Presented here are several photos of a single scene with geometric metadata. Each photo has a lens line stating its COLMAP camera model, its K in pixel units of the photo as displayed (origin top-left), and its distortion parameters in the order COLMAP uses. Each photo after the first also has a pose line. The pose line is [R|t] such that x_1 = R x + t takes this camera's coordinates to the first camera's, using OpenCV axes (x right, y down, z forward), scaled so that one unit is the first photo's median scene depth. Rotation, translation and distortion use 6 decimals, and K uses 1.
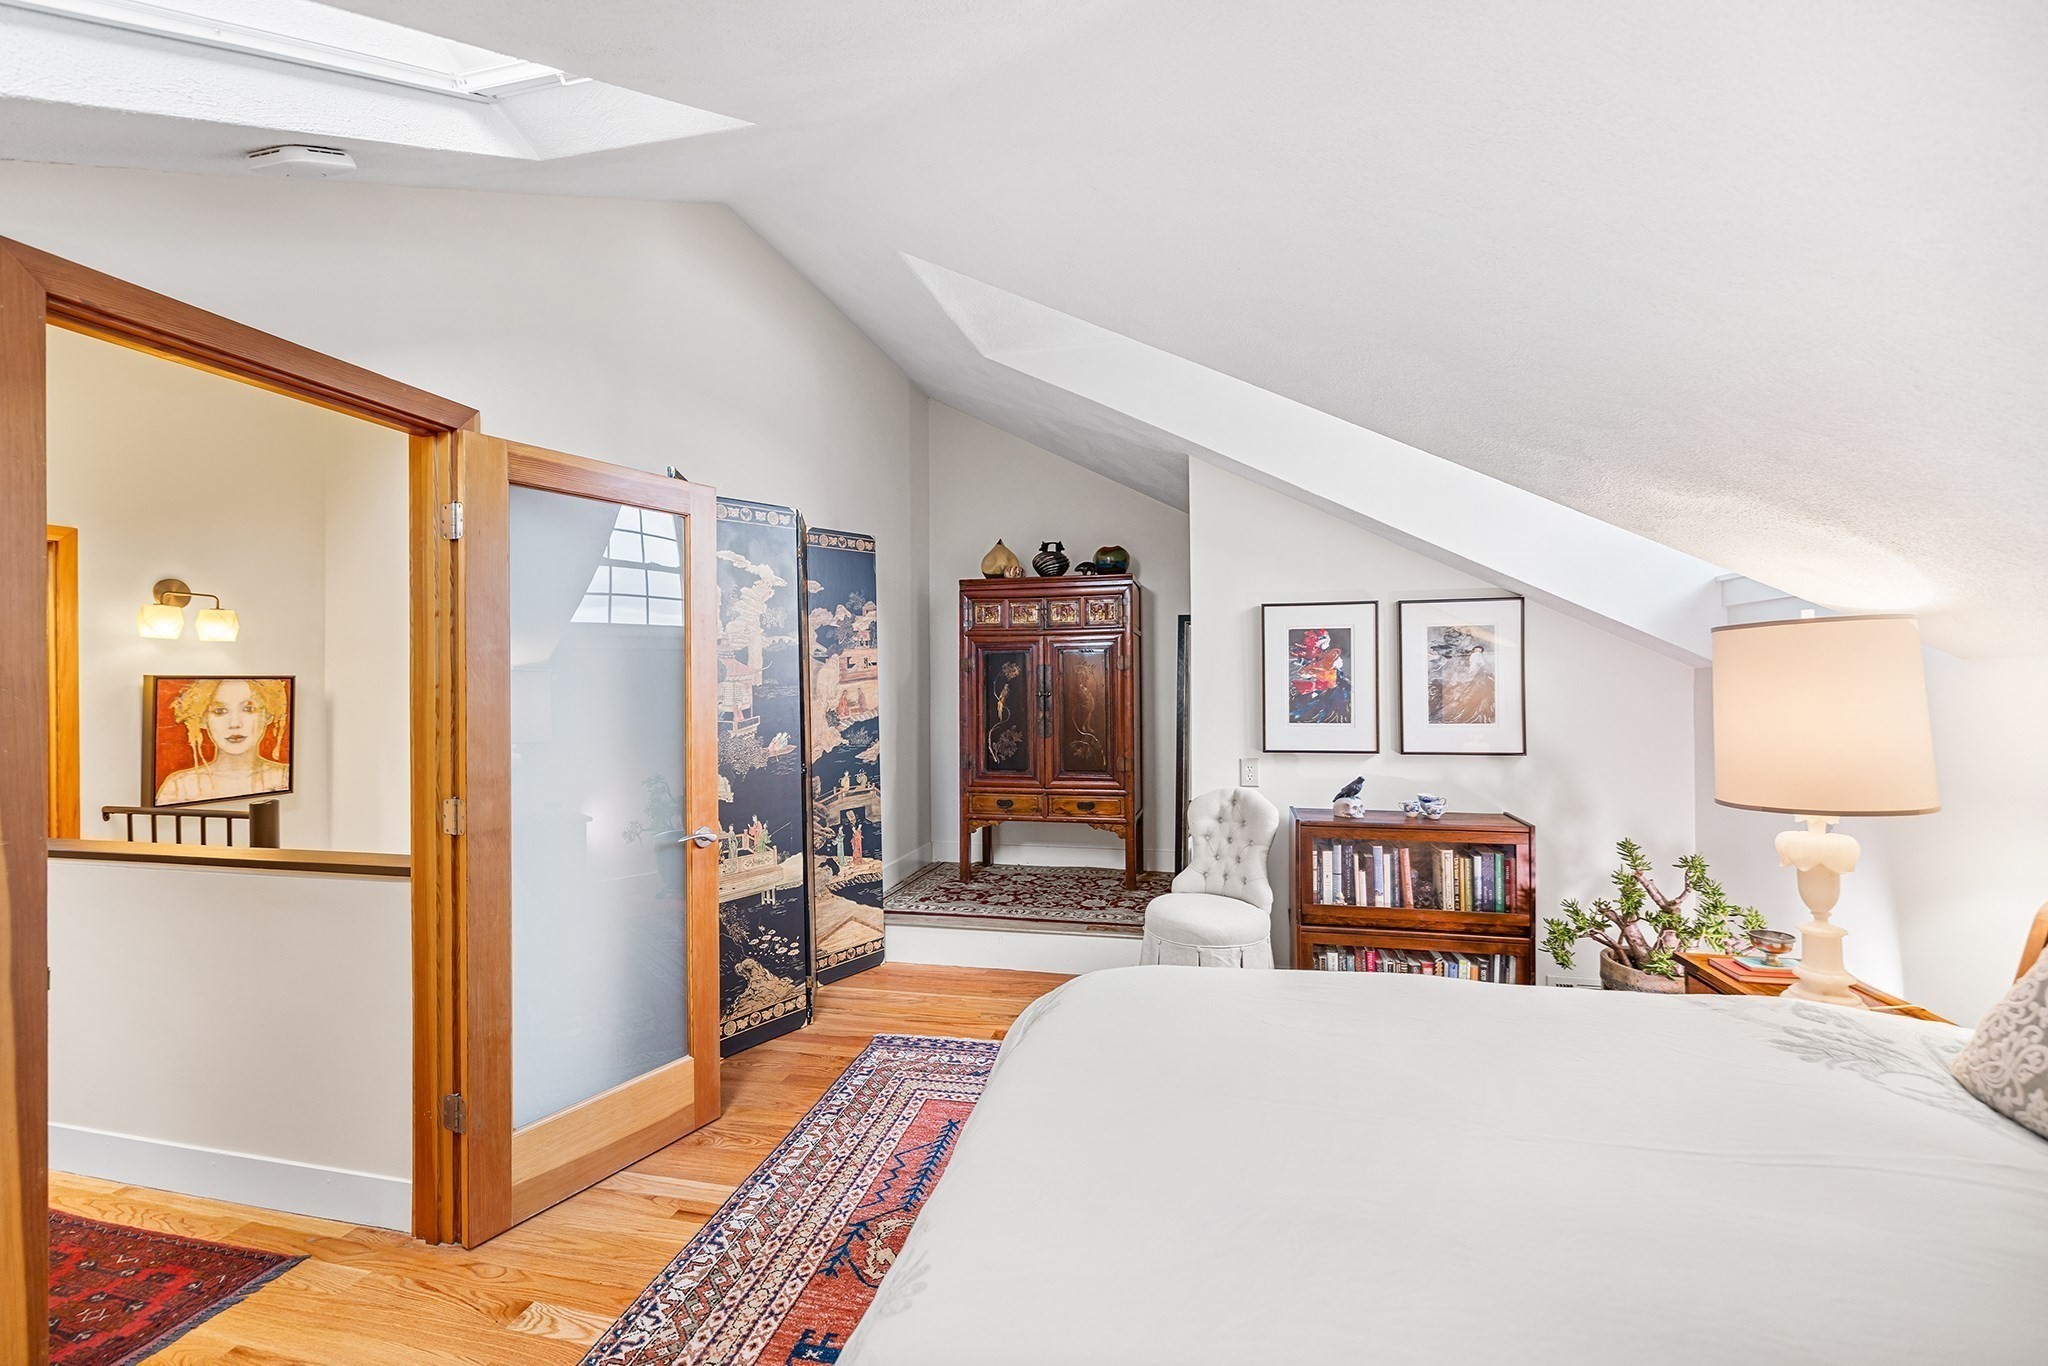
lens RADIAL K [[857.2, 0, 1021.7], [0, 857.2, 679.6], [0, 0, 1]] dist [0.000223, -0.000550]
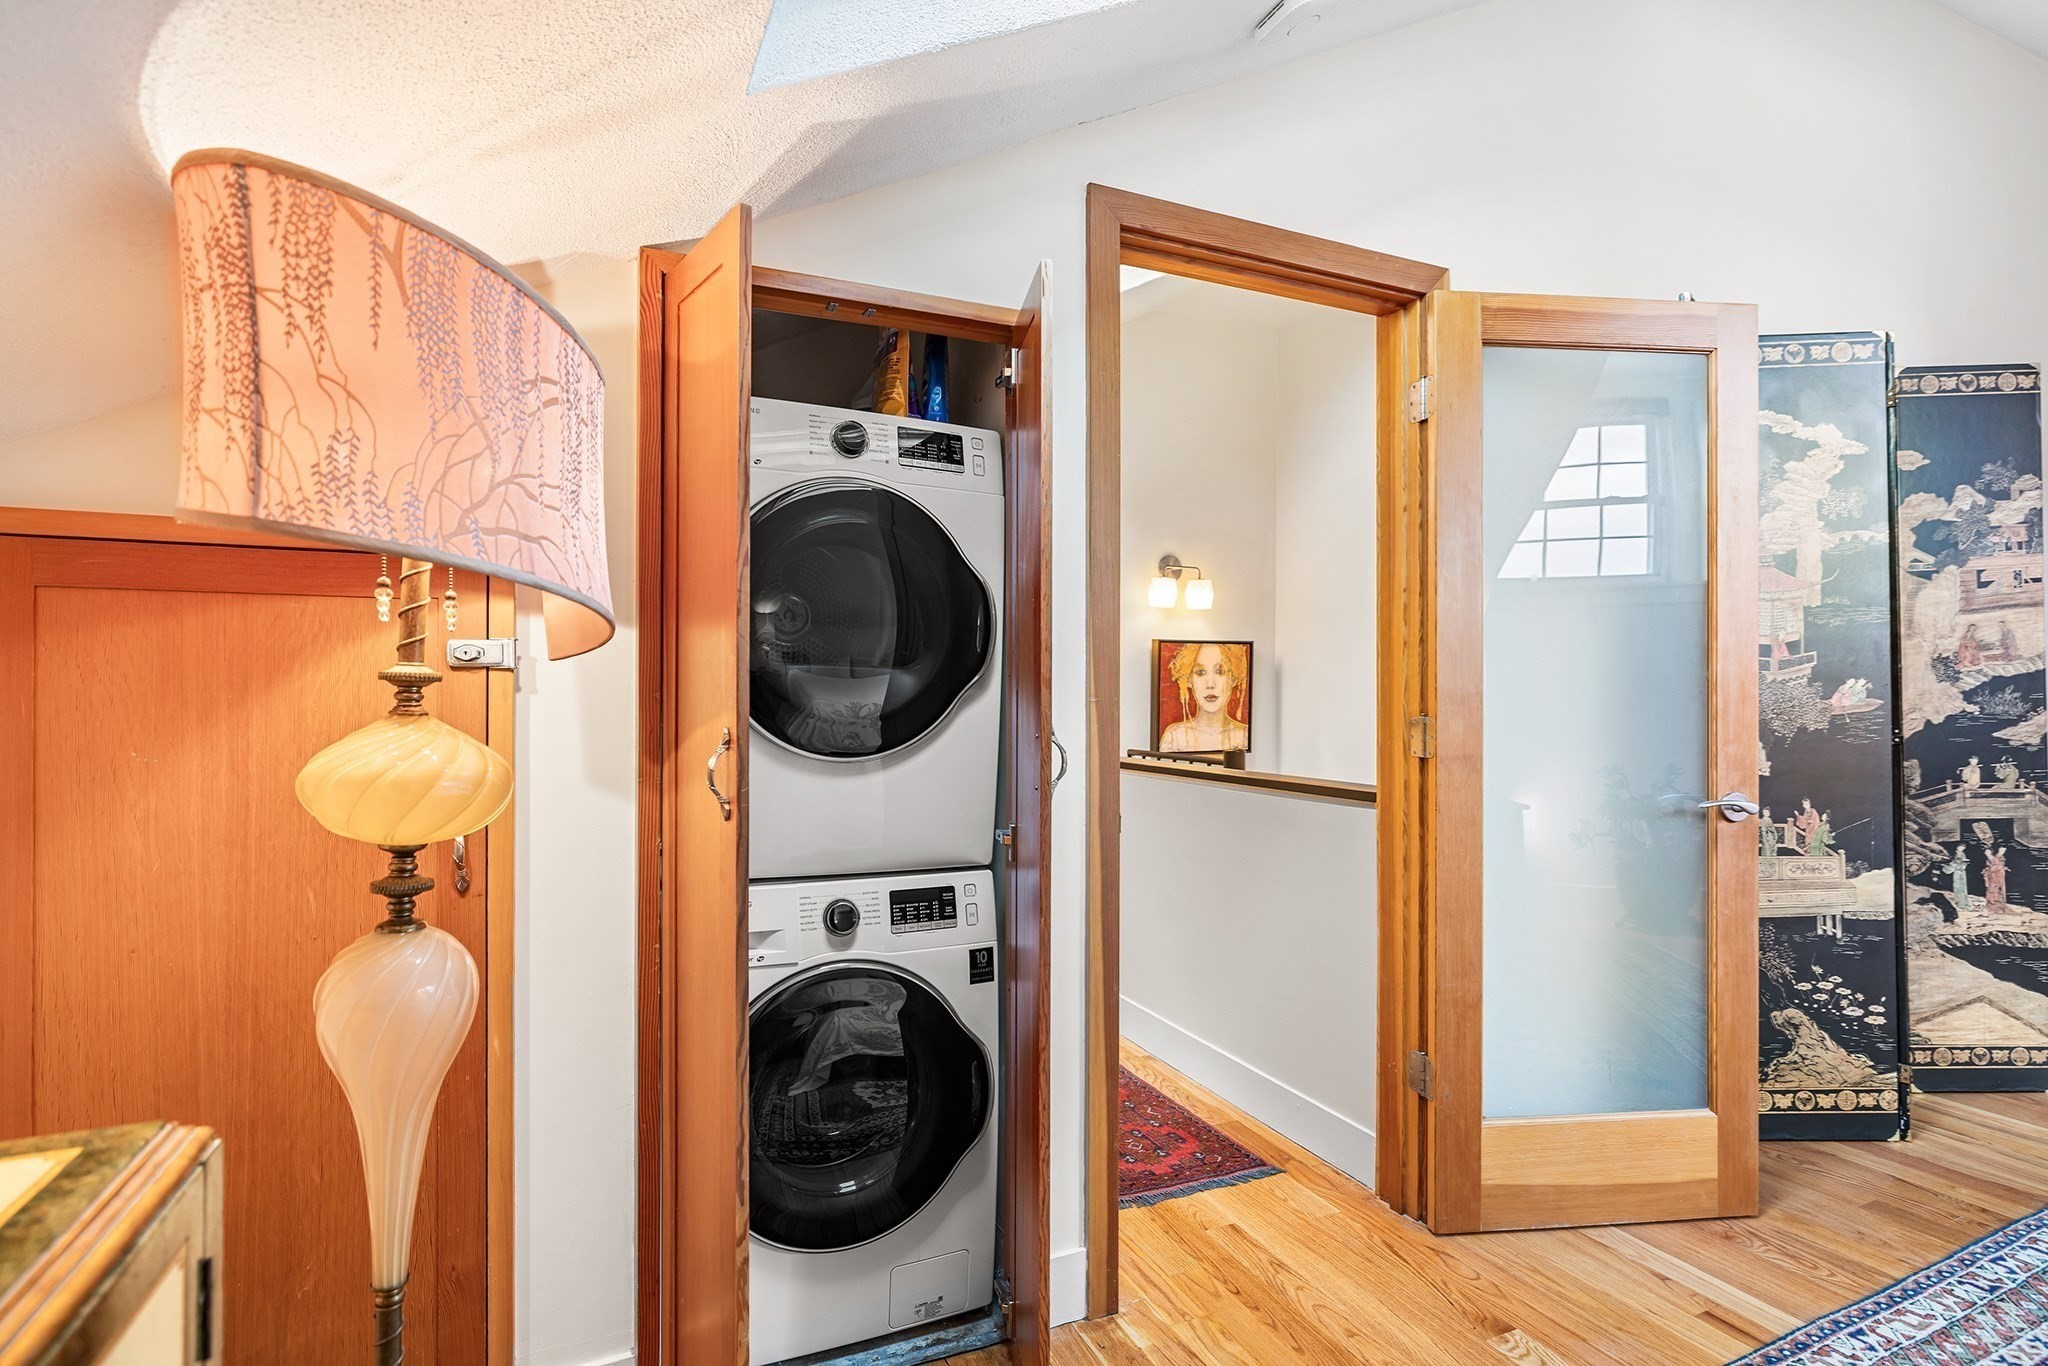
lens RADIAL K [[1004.1, 0, 1014.8], [0, 1004.1, 692.4], [0, 0, 1]] dist [-0.007849, 0.002206]
pose [[0.605836, 0.007484, -0.795554, -0.064353], [-0.001873, 0.999966, 0.007981, 0.069678], [0.795587, -0.003345, 0.605829, 0.030647]]
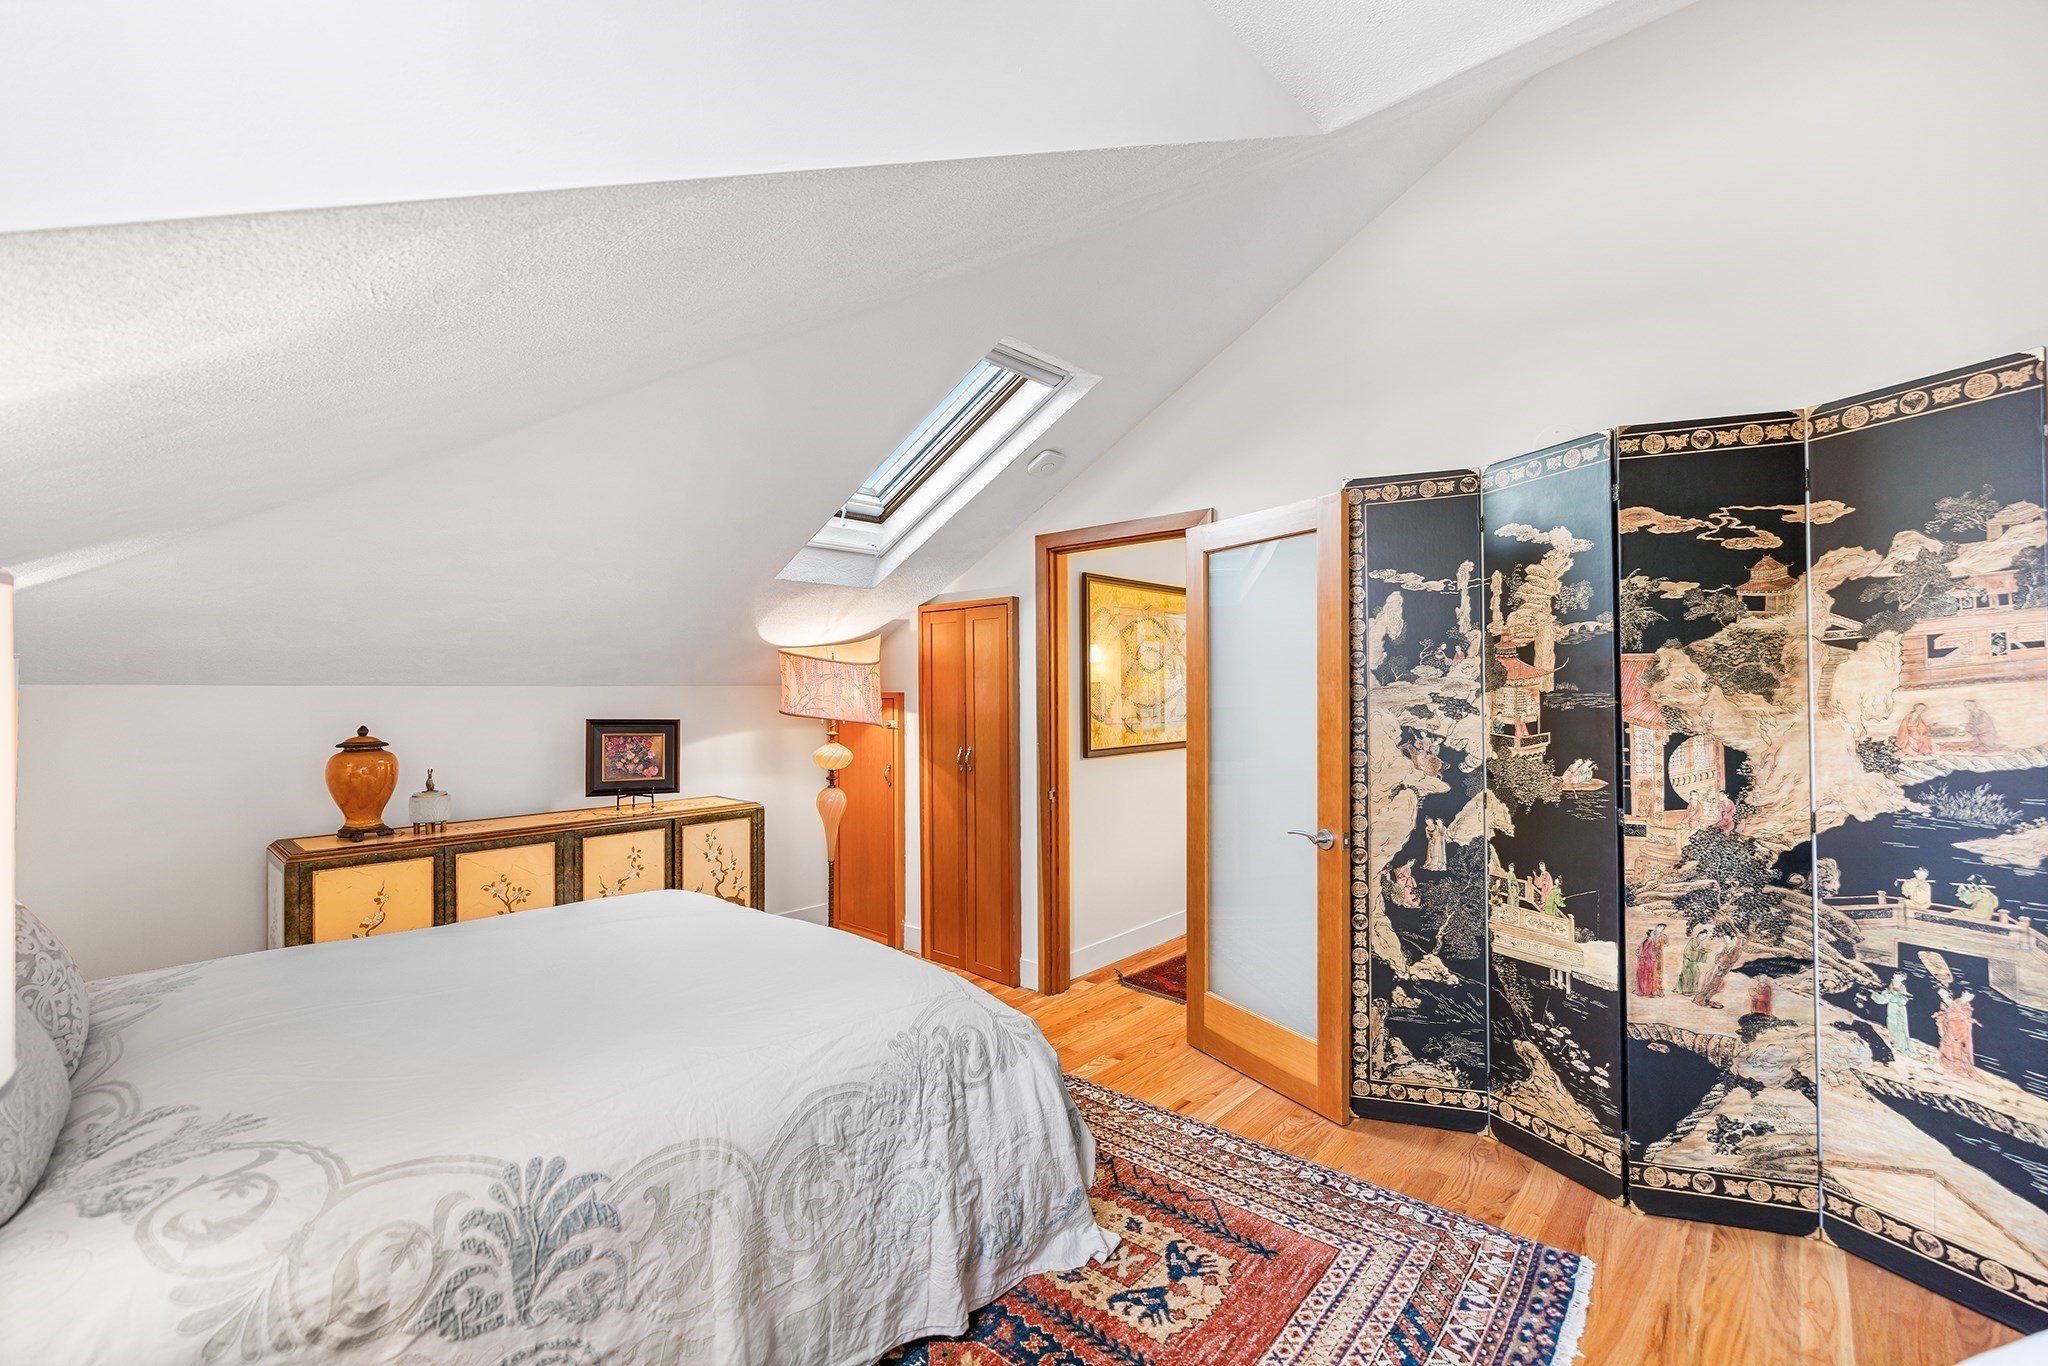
lens RADIAL K [[857.2, 0, 1013.6], [0, 857.2, 692.5], [0, 0, 1]] dist [0.000223, -0.000550]
pose [[-0.483277, 0.015914, -0.875323, 0.580031], [0.012969, 0.999855, 0.011018, -0.006935], [0.875371, -0.006028, -0.483413, 0.961212]]
